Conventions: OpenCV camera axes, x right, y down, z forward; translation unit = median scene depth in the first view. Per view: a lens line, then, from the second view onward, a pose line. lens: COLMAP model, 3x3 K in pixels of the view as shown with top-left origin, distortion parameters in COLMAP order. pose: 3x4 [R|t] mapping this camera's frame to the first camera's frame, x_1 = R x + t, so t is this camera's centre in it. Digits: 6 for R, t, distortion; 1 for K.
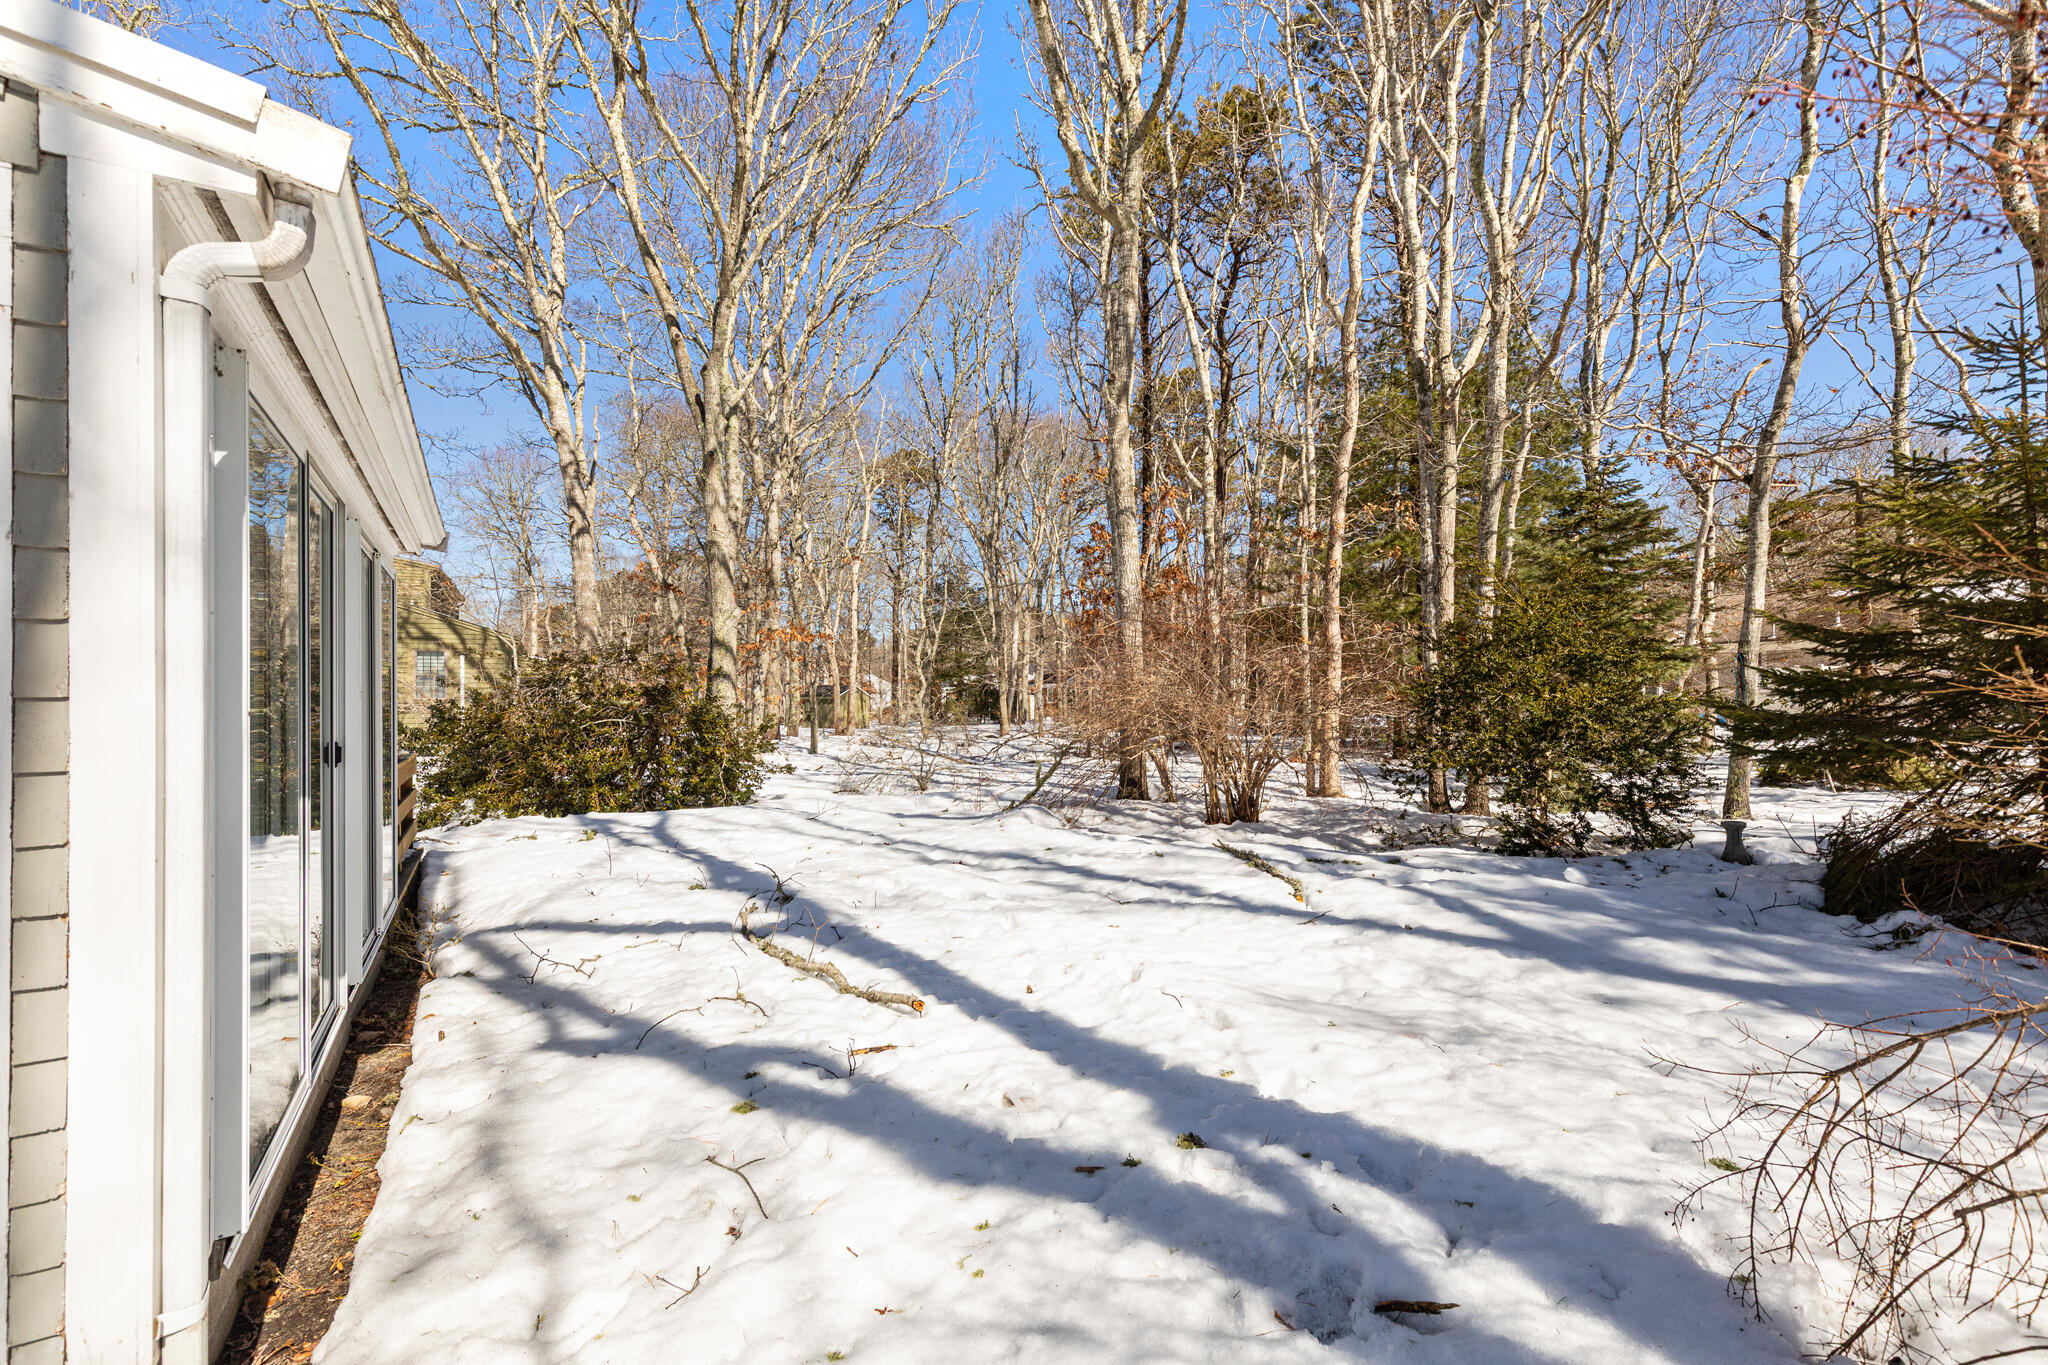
lens RADIAL K [[928.2, 0, 1030.0], [0, 928.2, 682.2], [0, 0, 1]] dist [-0.001145, -0.001292]
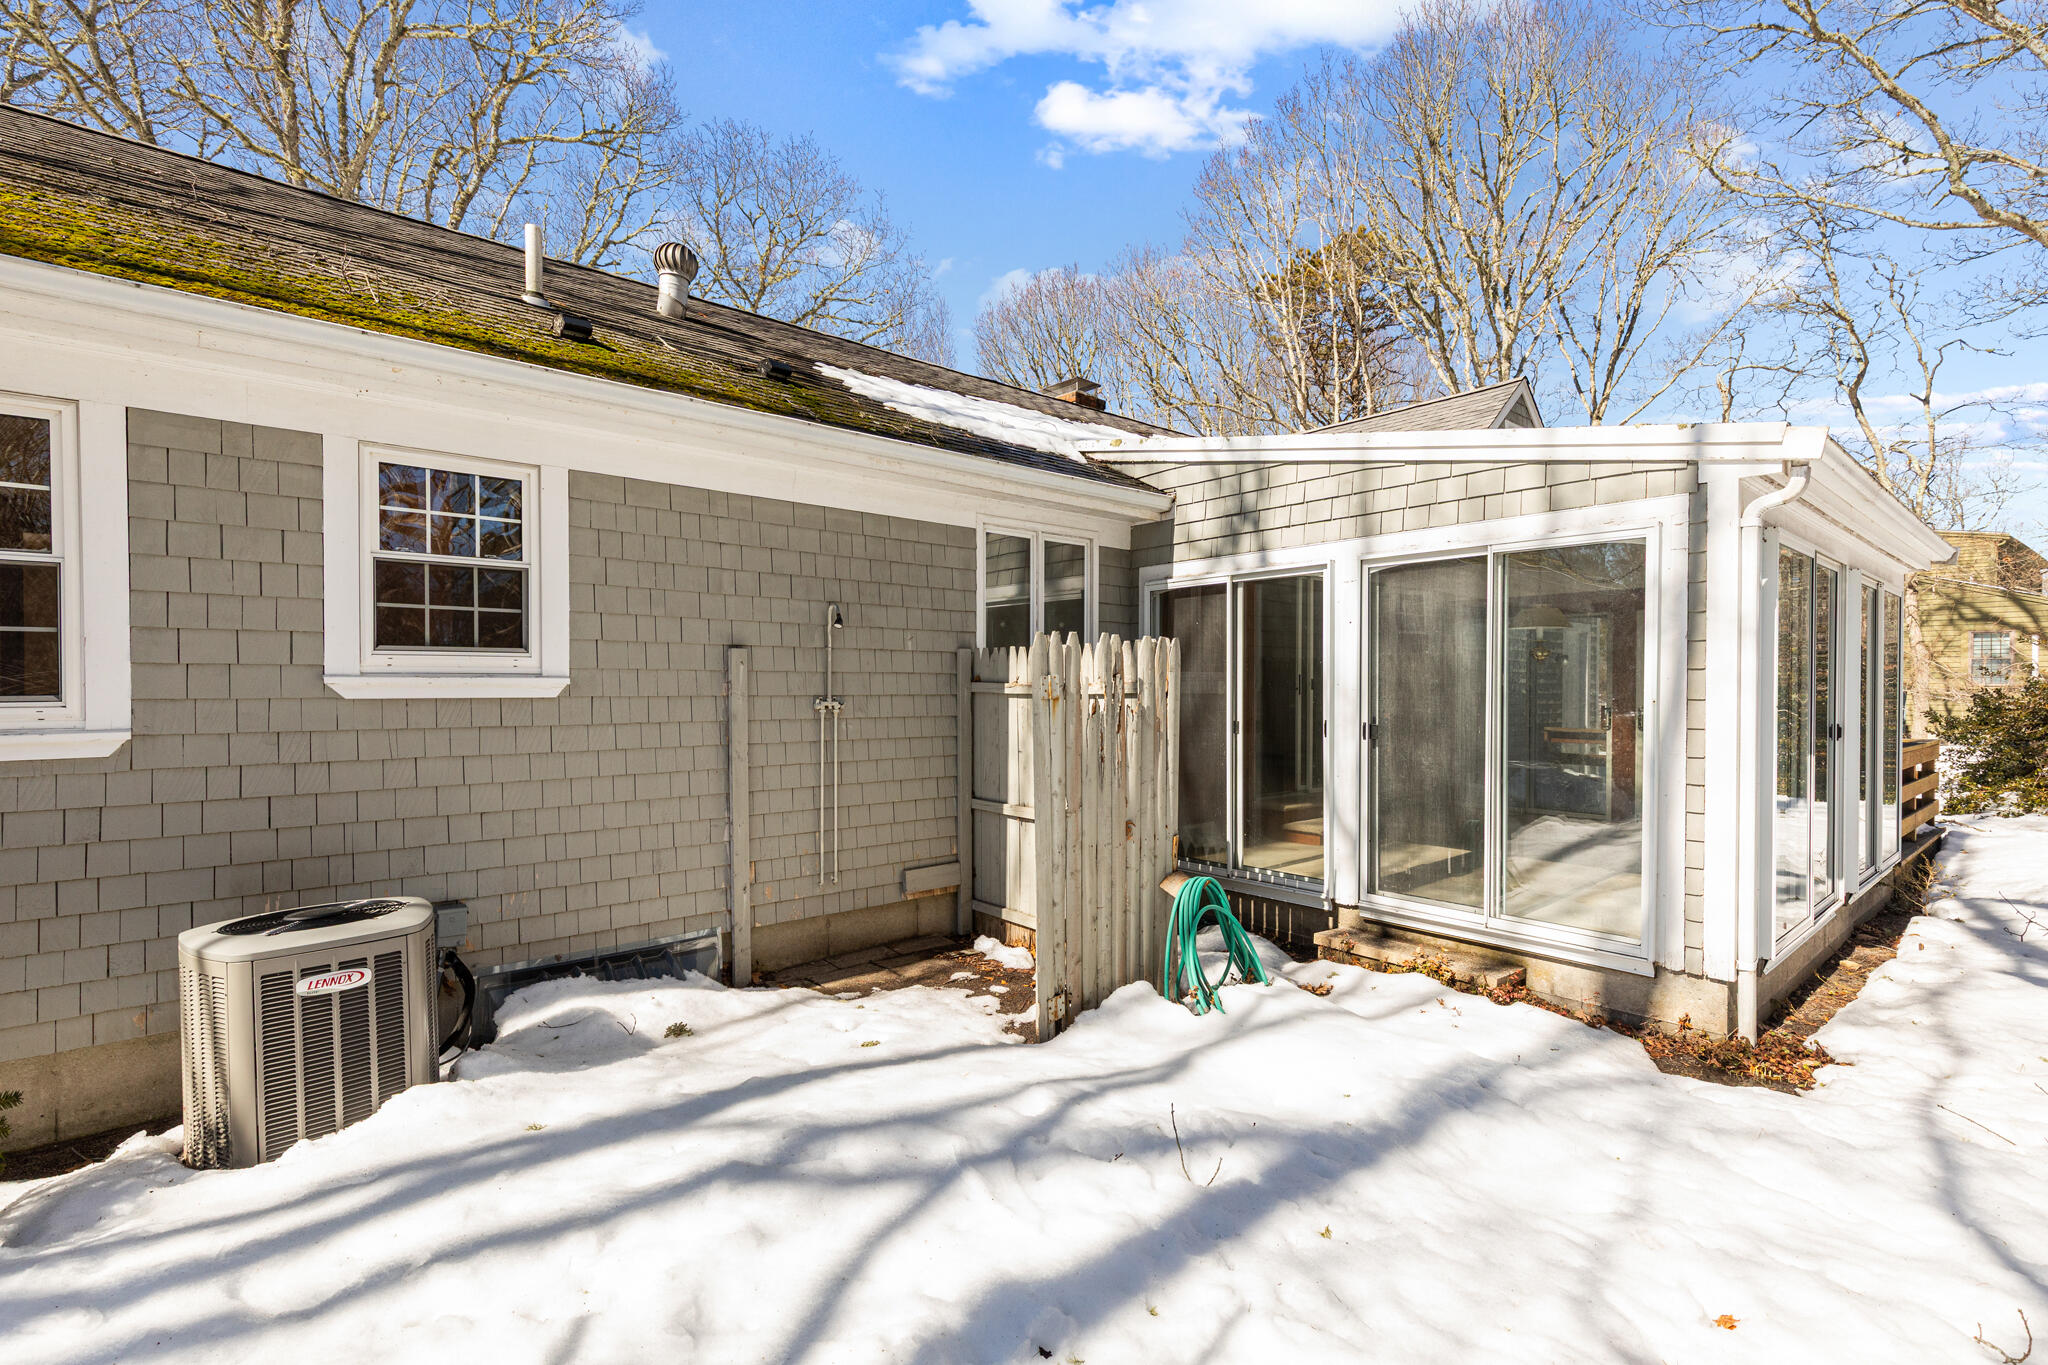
lens RADIAL K [[928.2, 0, 1029.9], [0, 928.2, 682.3], [0, 0, 1]] dist [-0.001145, -0.001292]
pose [[0.176876, 0.016428, -0.984096, 0.231915], [0.008011, 0.999804, 0.018131, -0.021583], [0.984200, -0.011091, 0.176710, -0.260423]]
